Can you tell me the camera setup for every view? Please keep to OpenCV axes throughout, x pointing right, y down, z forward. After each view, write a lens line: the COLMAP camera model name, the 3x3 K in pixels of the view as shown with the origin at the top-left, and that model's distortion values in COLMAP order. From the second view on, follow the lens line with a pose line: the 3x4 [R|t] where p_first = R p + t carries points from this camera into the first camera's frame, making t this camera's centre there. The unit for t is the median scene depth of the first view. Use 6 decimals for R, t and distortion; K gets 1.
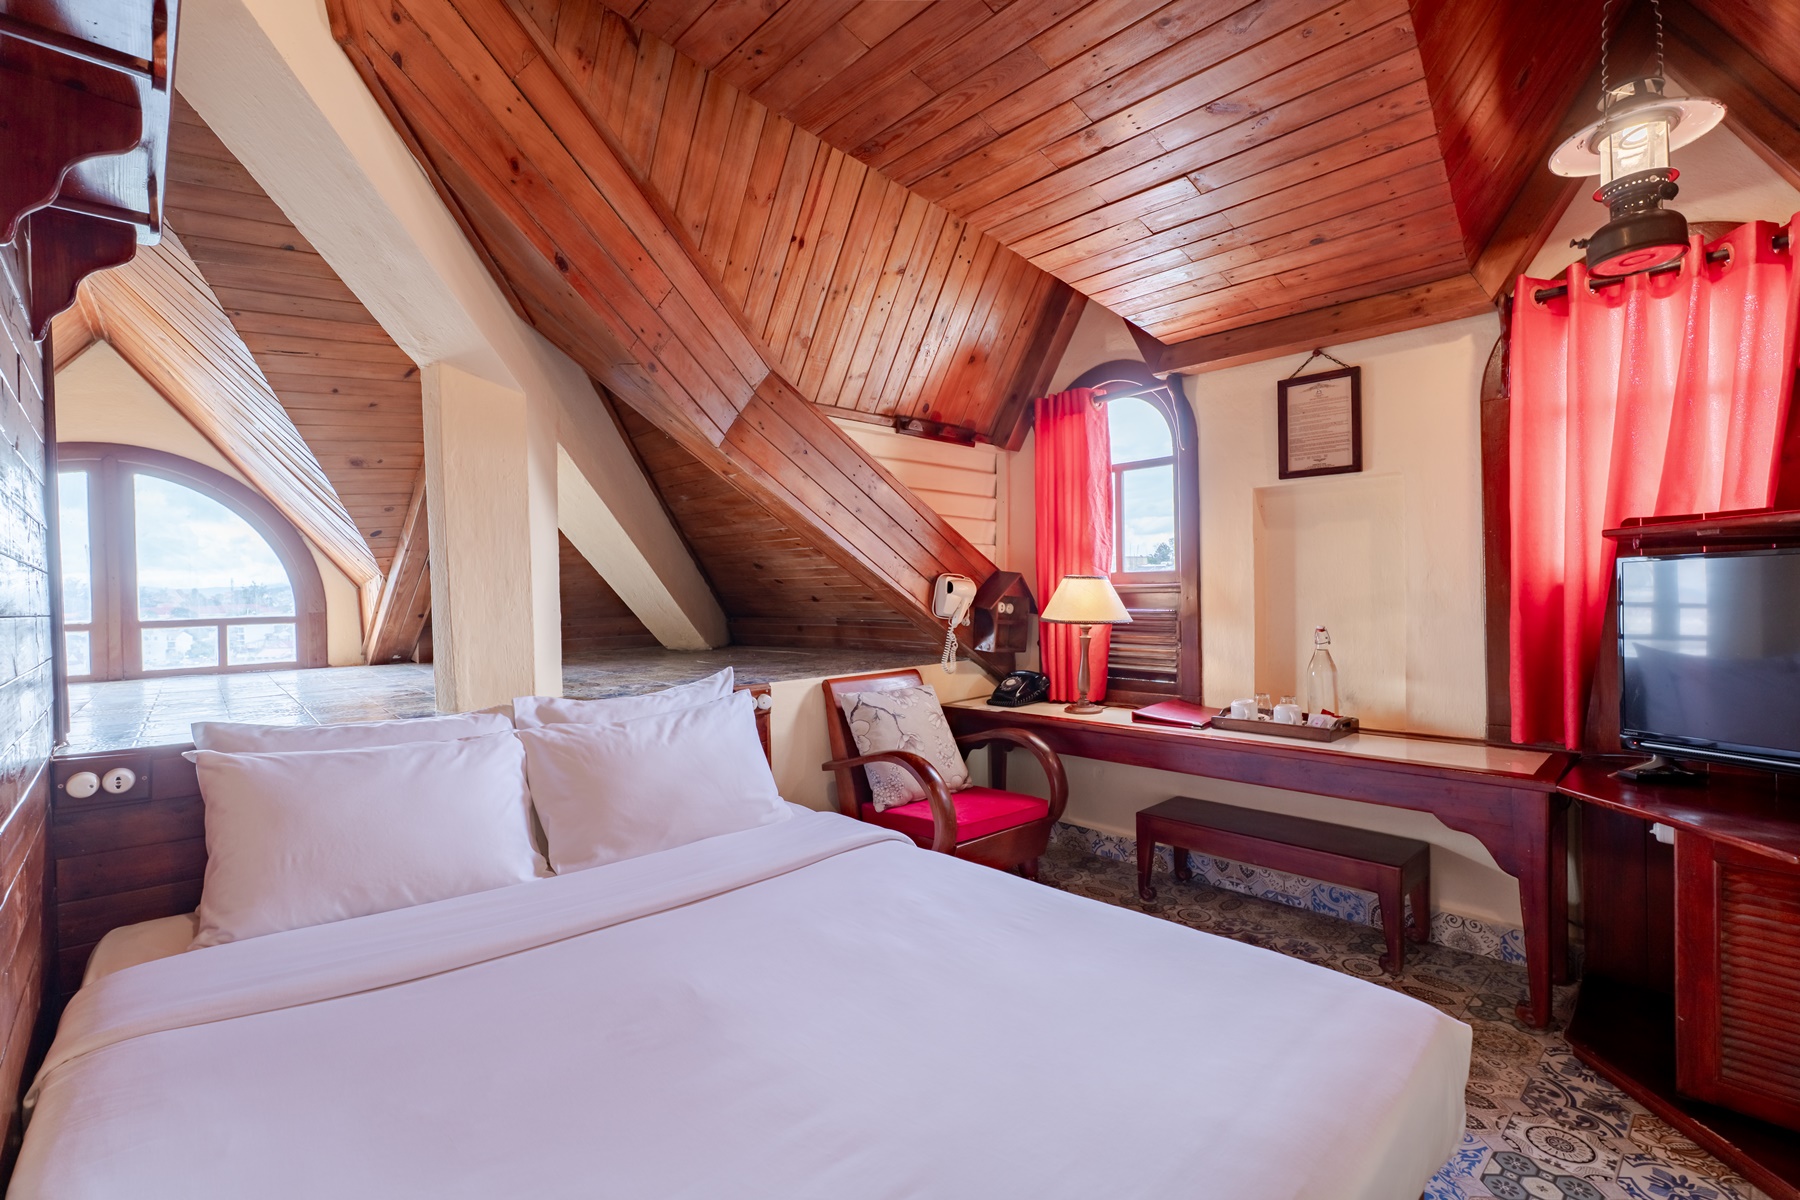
lens RADIAL K [[795.8, 0, 895.4], [0, 795.8, 601.3], [0, 0, 1]] dist [0.008757, -0.004026]
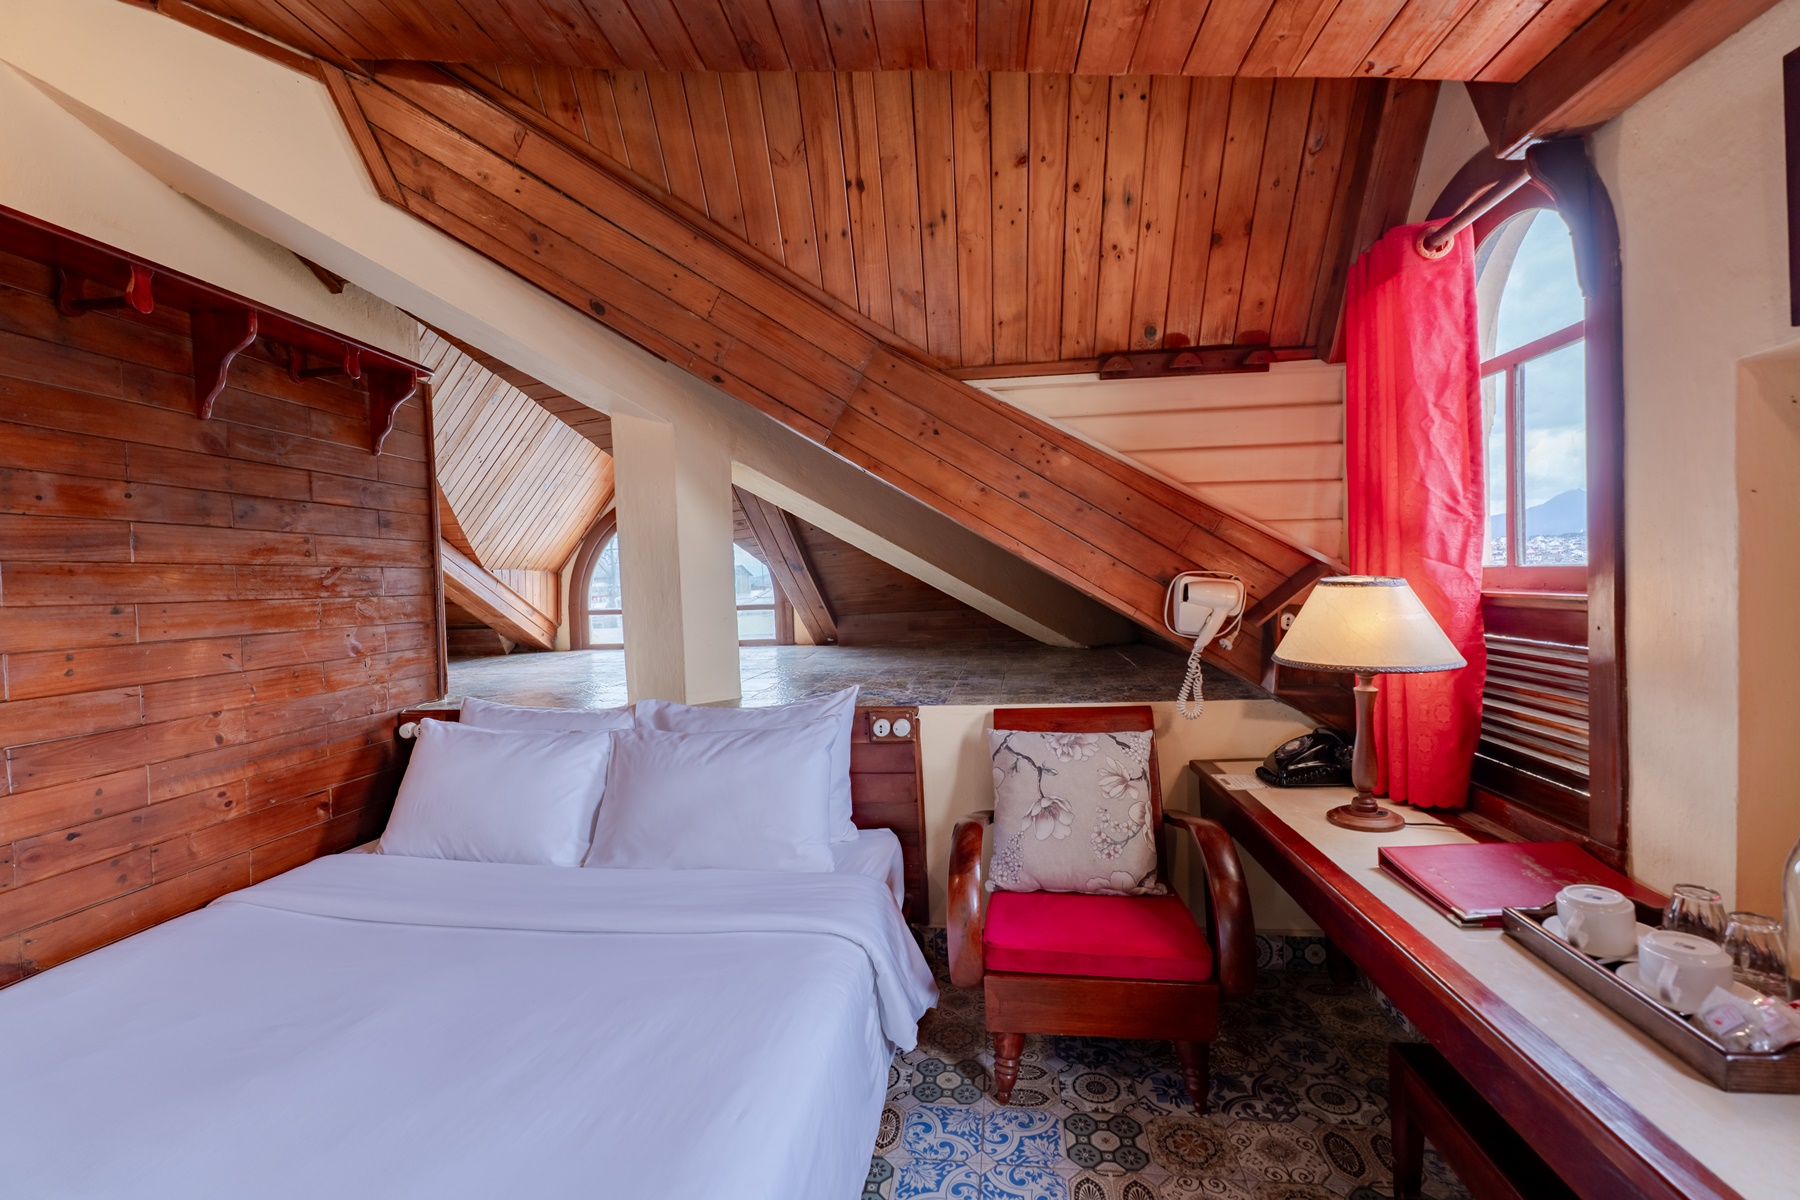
lens RADIAL K [[795.8, 0, 895.4], [0, 795.8, 601.3], [0, 0, 1]] dist [0.008757, -0.004026]
pose [[0.648503, 0.019303, -0.760968, 0.517232], [0.012294, 0.999282, 0.035826, -0.045831], [0.761113, -0.032588, 0.647800, 0.456700]]
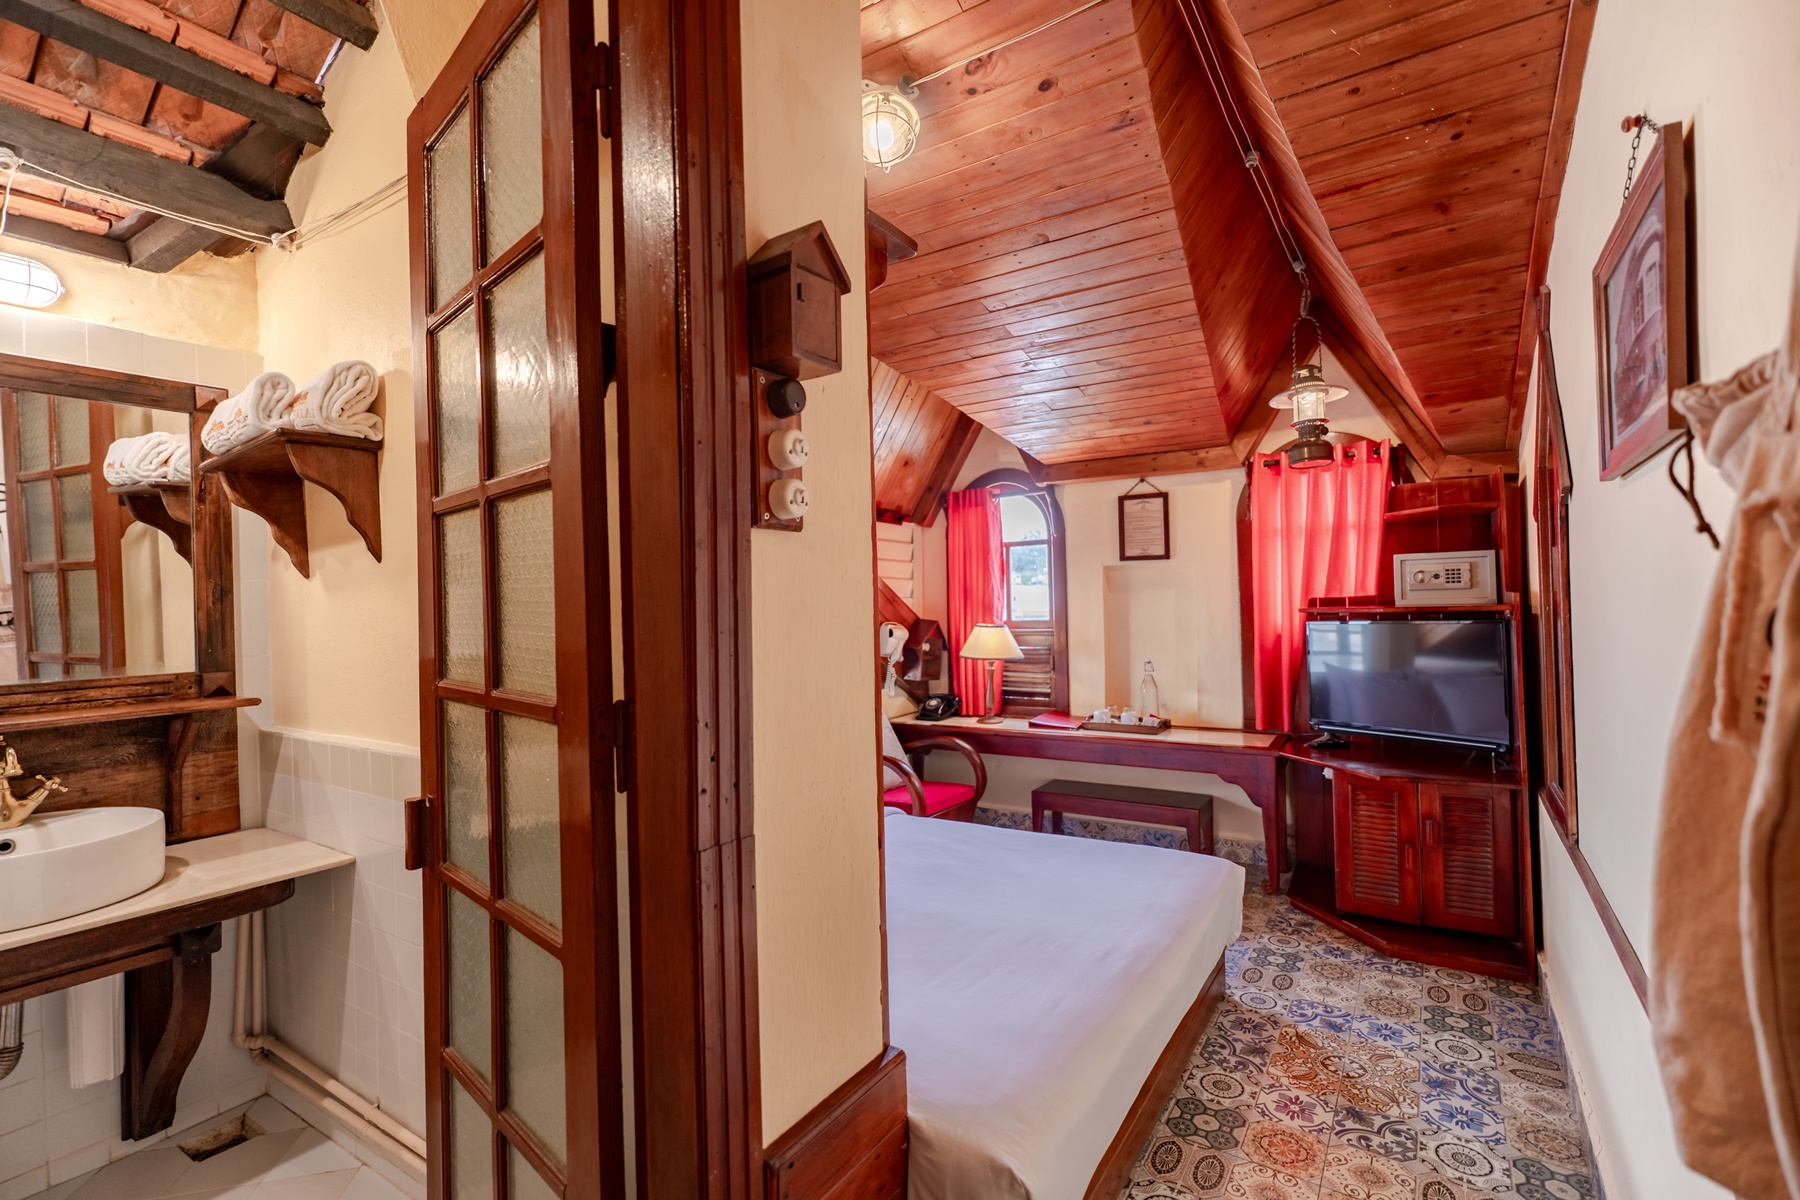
lens RADIAL K [[782.4, 0, 905.6], [0, 782.4, 604.0], [0, 0, 1]] dist [-0.000506, -0.000162]
pose [[0.969996, -0.002882, 0.243104, -0.274662], [0.008091, 0.999759, -0.020429, -0.047429], [-0.242986, 0.021783, 0.969785, -0.336827]]
